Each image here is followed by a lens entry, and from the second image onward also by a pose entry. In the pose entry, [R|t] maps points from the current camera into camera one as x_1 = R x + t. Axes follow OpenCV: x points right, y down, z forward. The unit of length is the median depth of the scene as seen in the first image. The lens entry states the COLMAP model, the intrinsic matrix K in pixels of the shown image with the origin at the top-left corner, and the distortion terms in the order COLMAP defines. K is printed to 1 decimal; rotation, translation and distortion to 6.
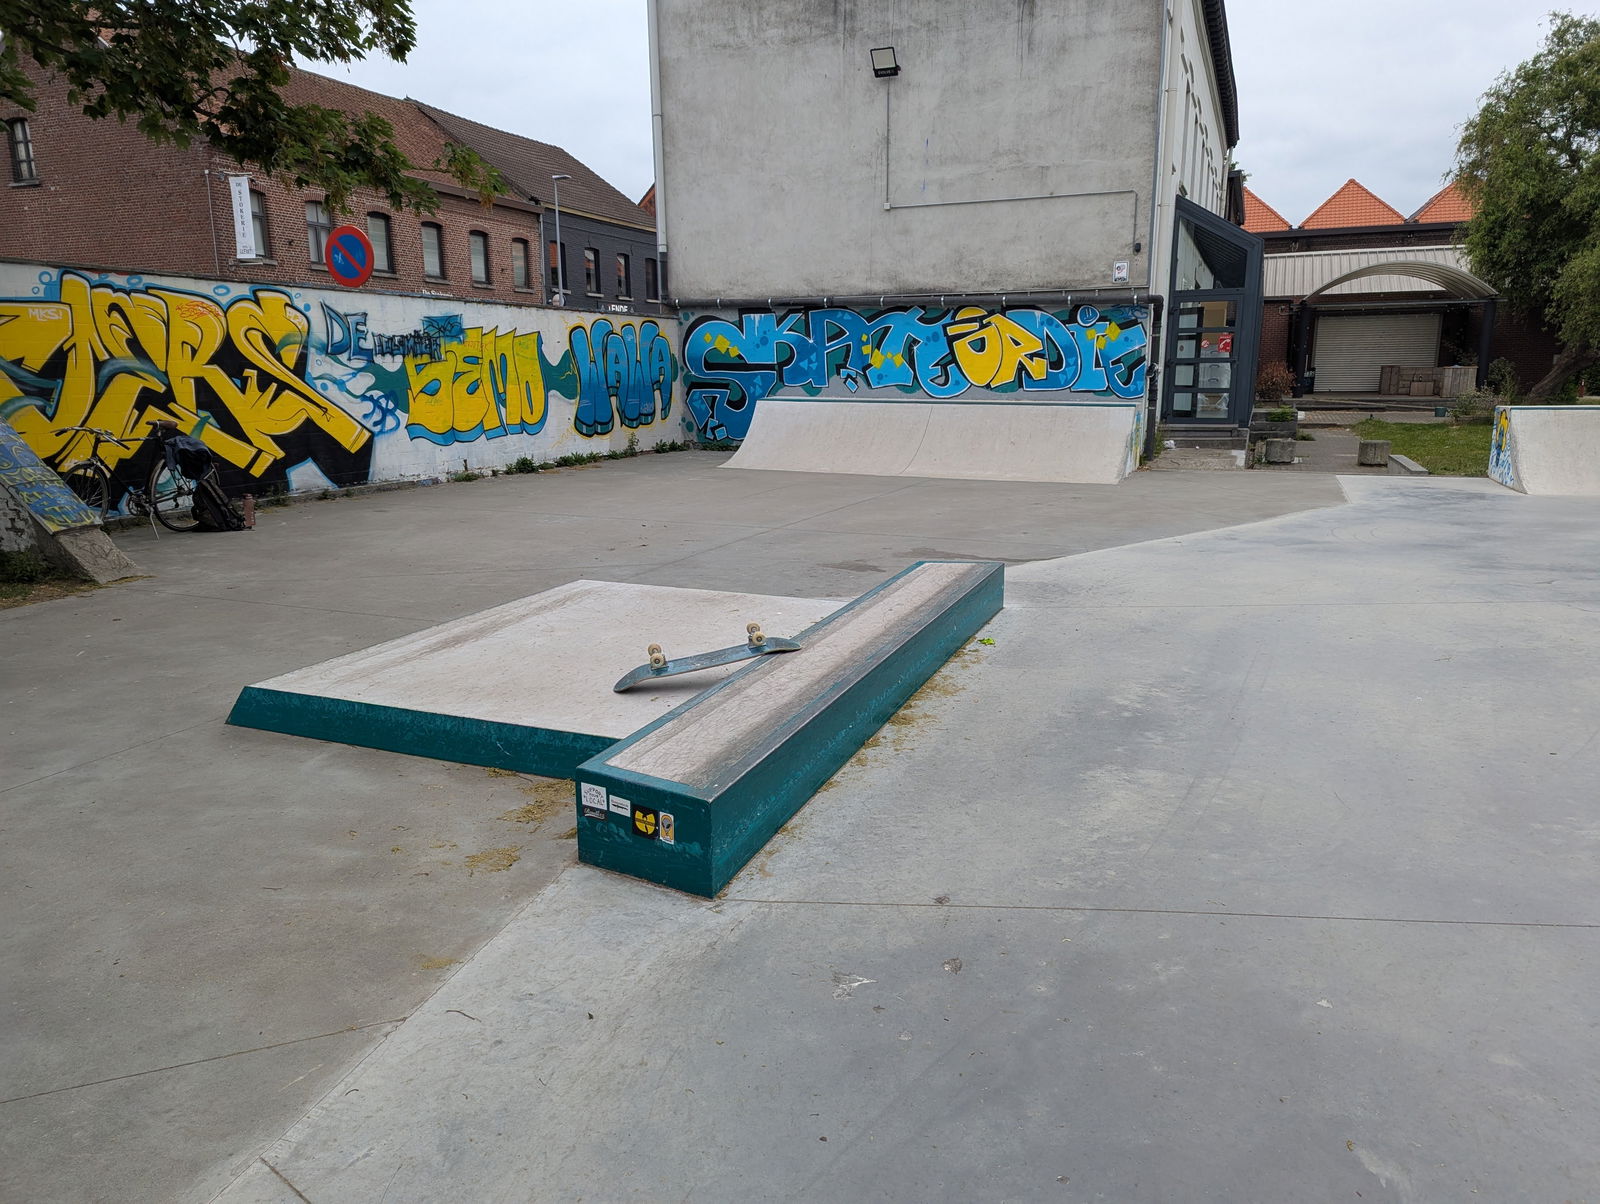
lens RADIAL K [[1140.3, 0, 804.1], [0, 1140.3, 602.7], [0, 0, 1]] dist [0.057460, -0.003051]
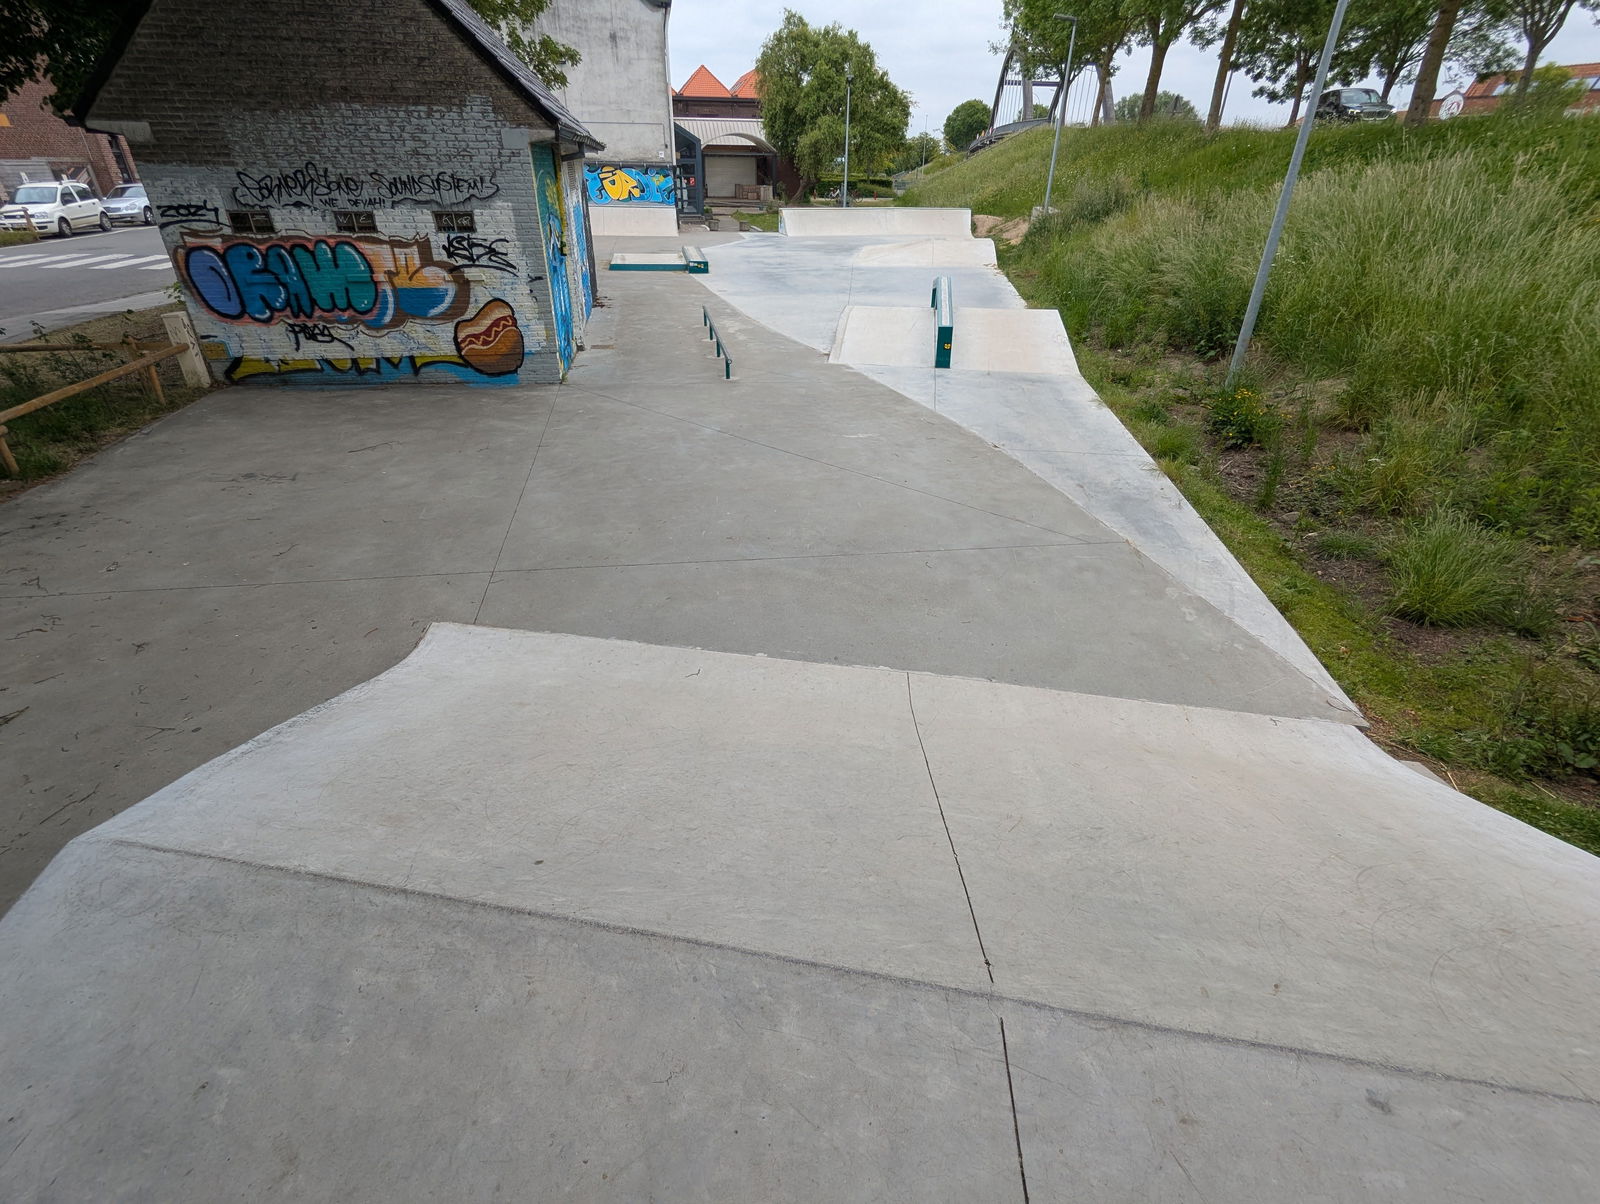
lens RADIAL K [[766.5, 0, 786.3], [0, 766.5, 605.2], [0, 0, 1]] dist [-0.002466, -0.000788]
pose [[0.862084, -0.238273, 0.447256, -0.533056], [0.085136, 0.938121, 0.335680, 0.135519], [-0.499563, -0.251306, 0.829024, -0.932493]]
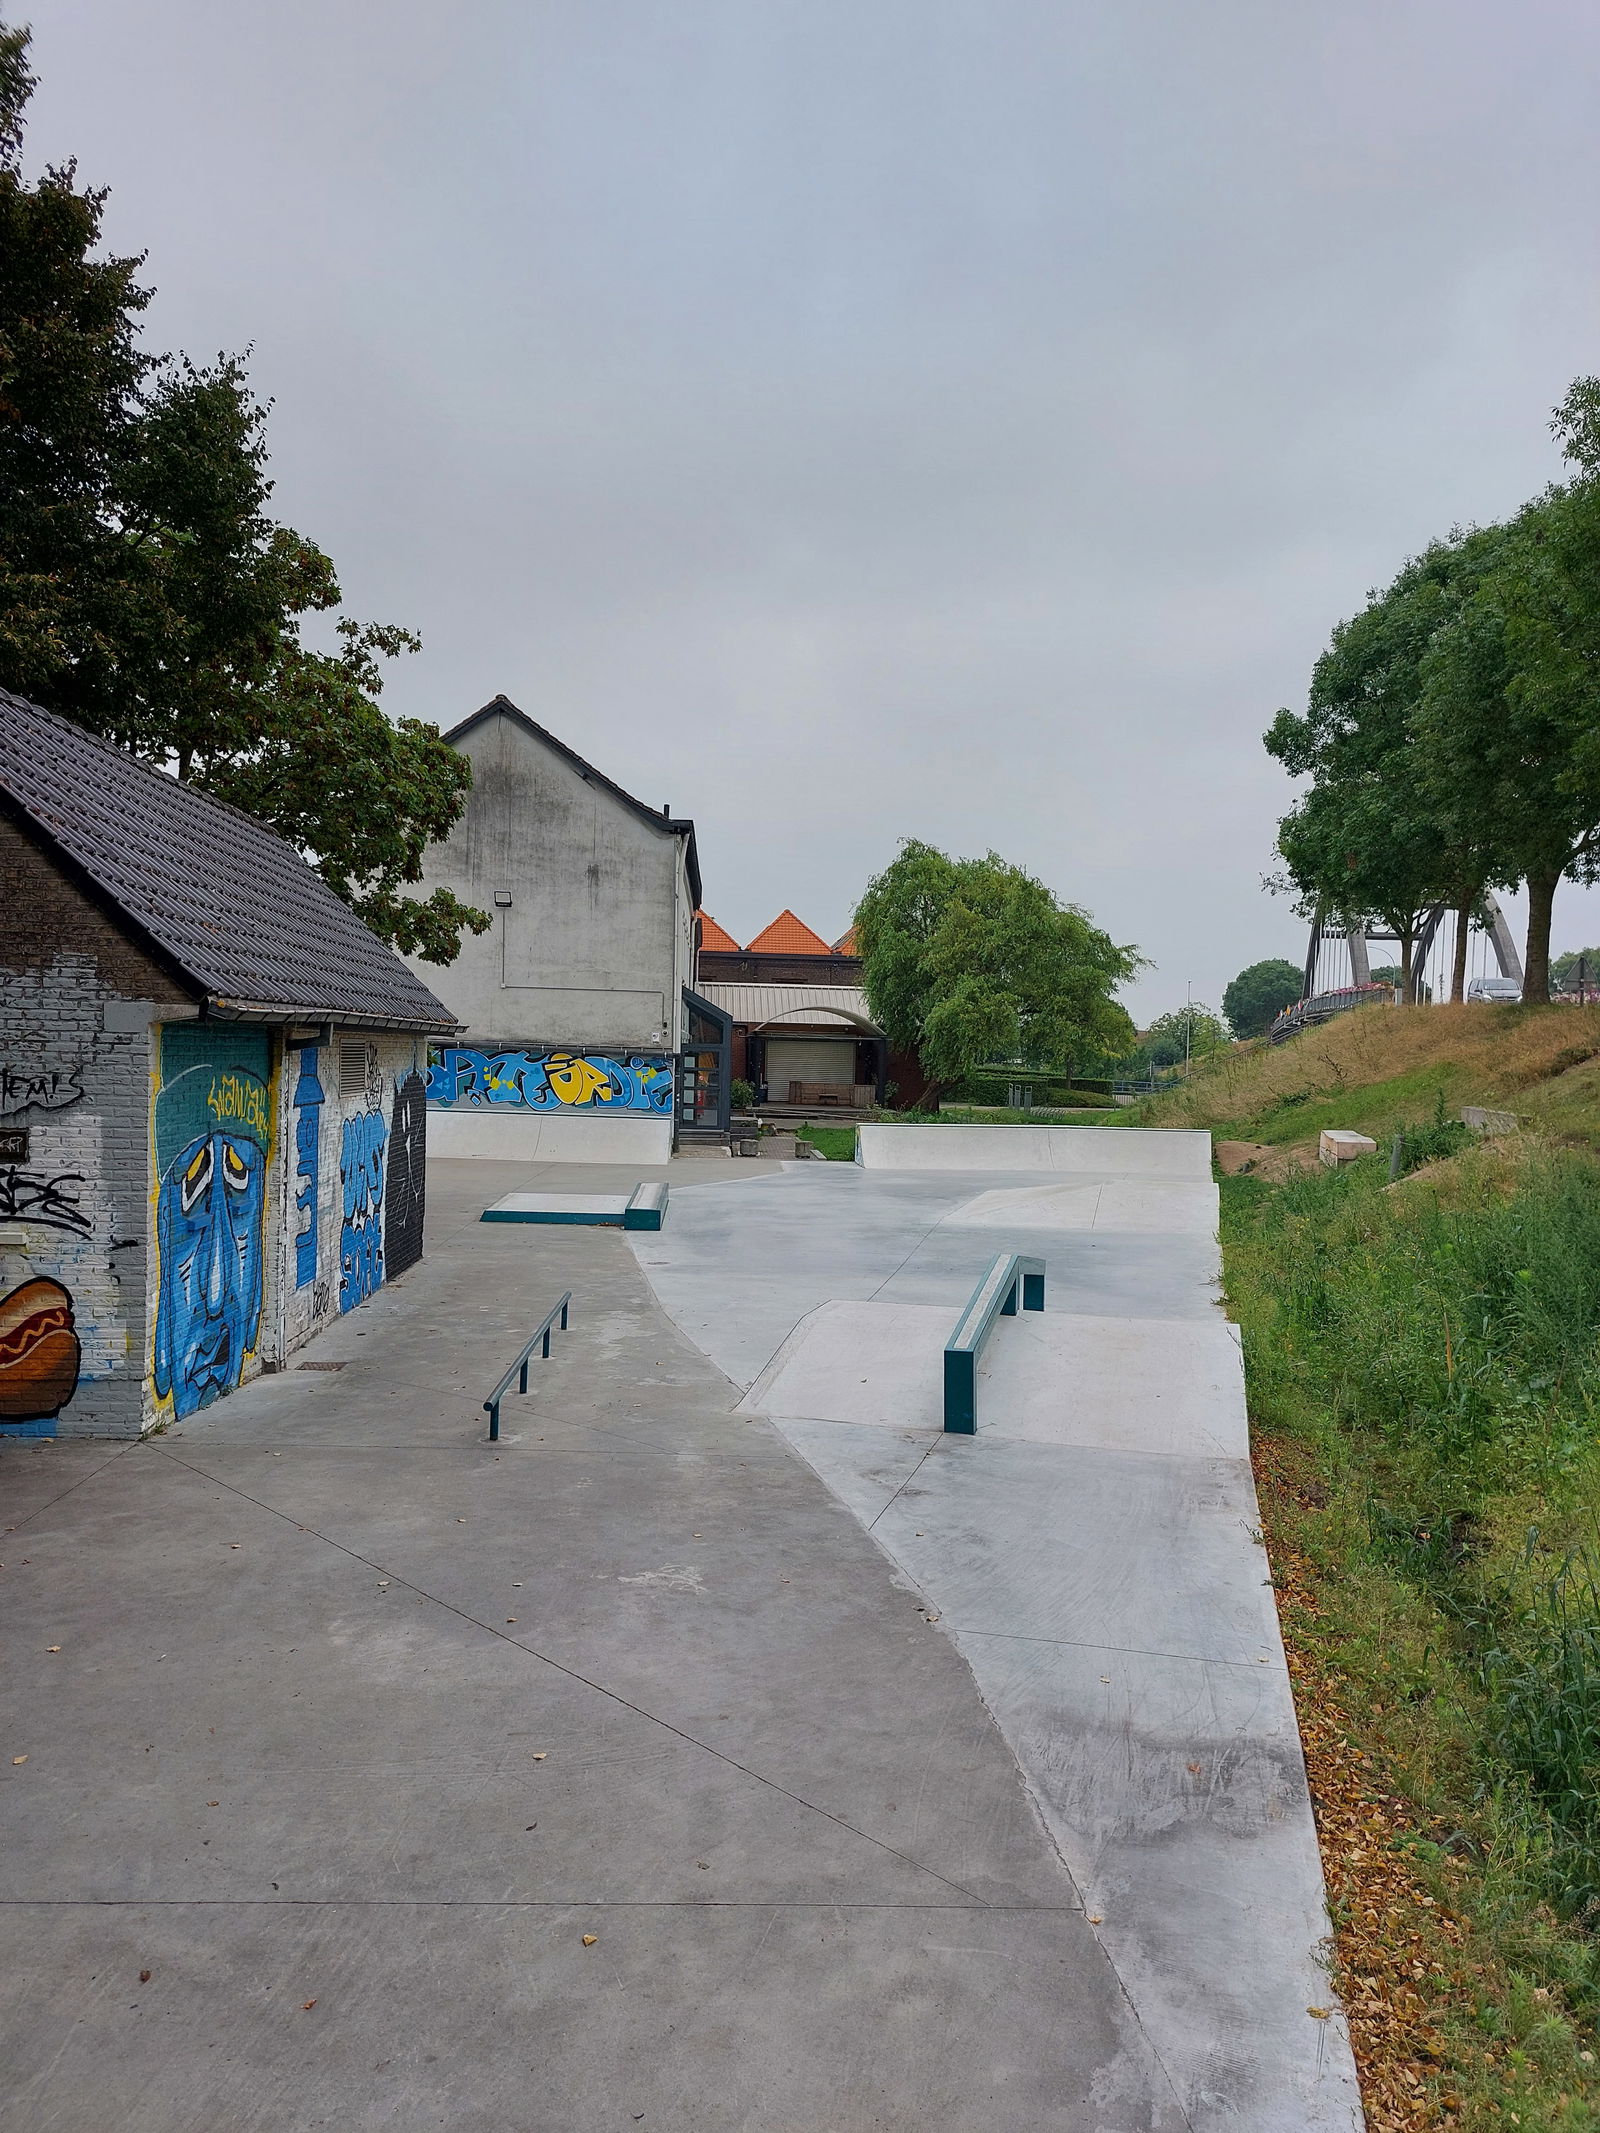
lens RADIAL K [[1530.4, 0, 814.2], [0, 1530.4, 1081.5], [0, 0, 1]] dist [0.026392, -0.007542]
pose [[0.905105, 0.020355, 0.424700, -0.418687], [0.054851, 0.984917, -0.164102, 0.134575], [-0.421635, 0.171825, 0.890337, -0.963313]]
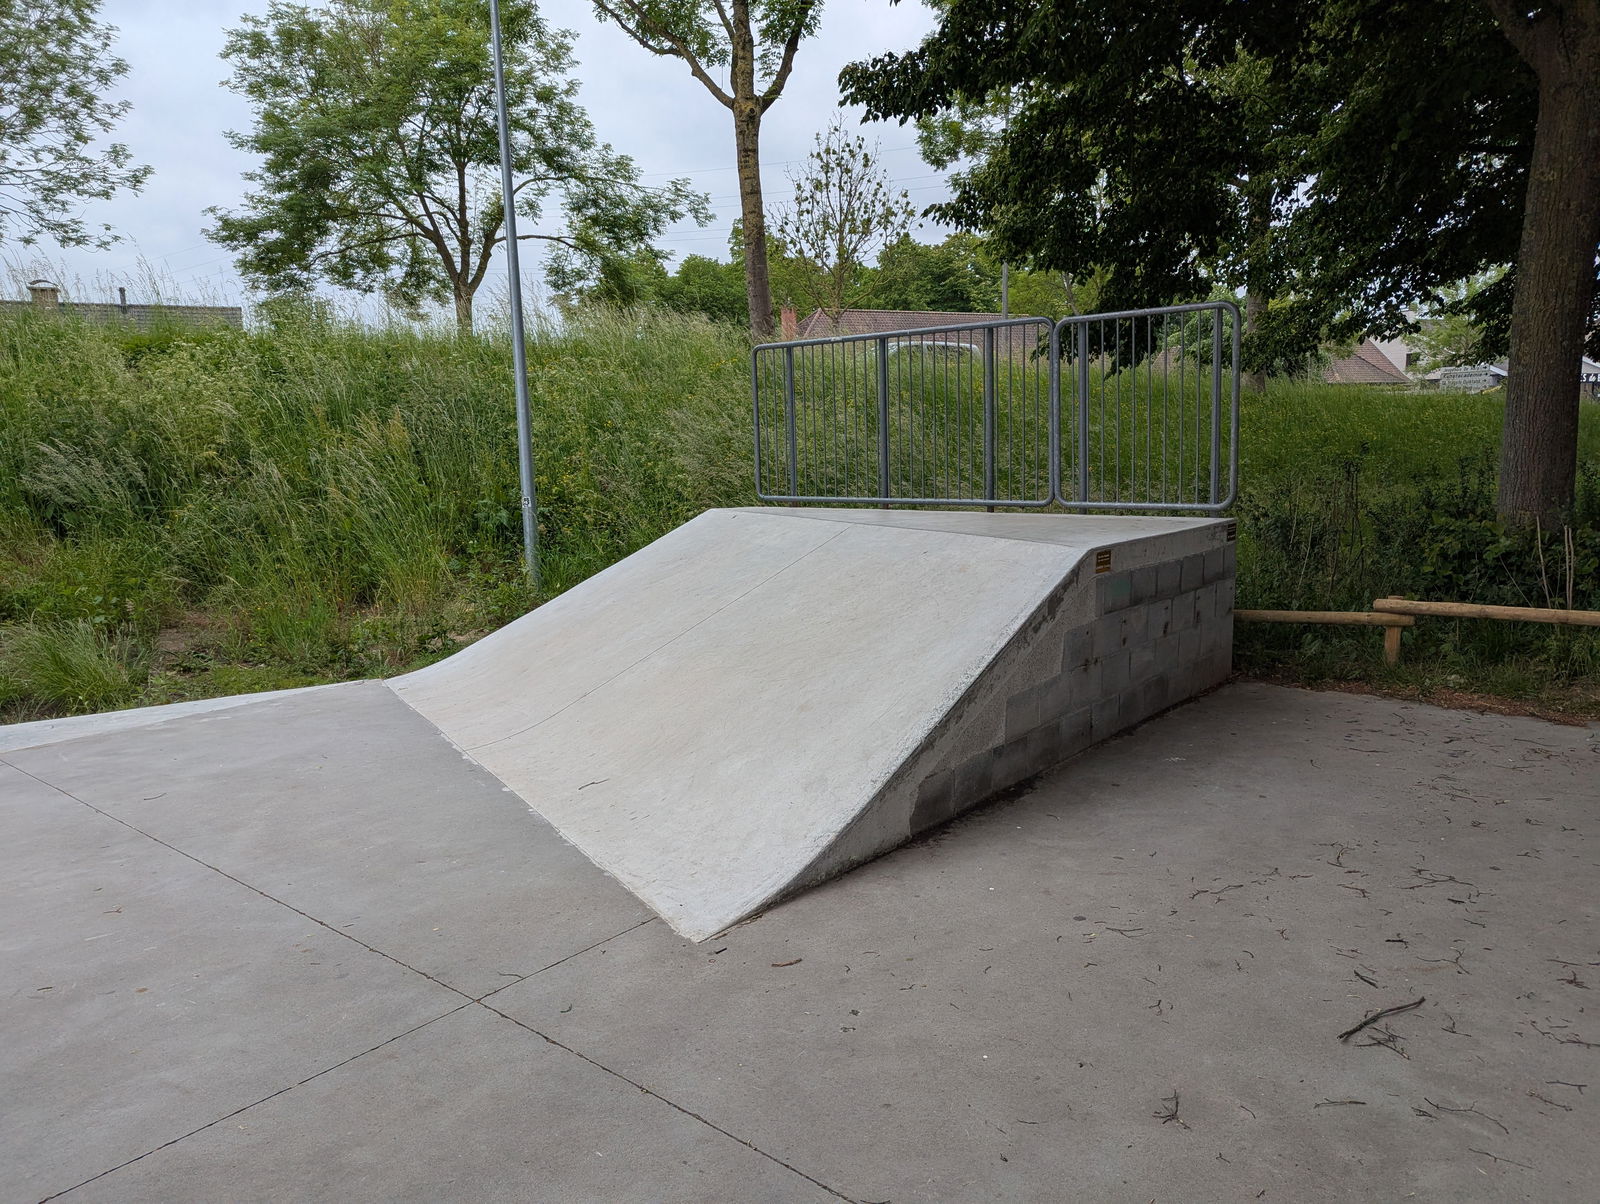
lens RADIAL K [[1140.3, 0, 802.7], [0, 1140.3, 599.8], [0, 0, 1]] dist [0.057460, -0.003051]
pose [[-0.939995, -0.026138, 0.340185, -0.602835], [0.093972, 0.938663, 0.331785, 0.095950], [-0.327992, 0.343844, -0.879882, -0.539023]]
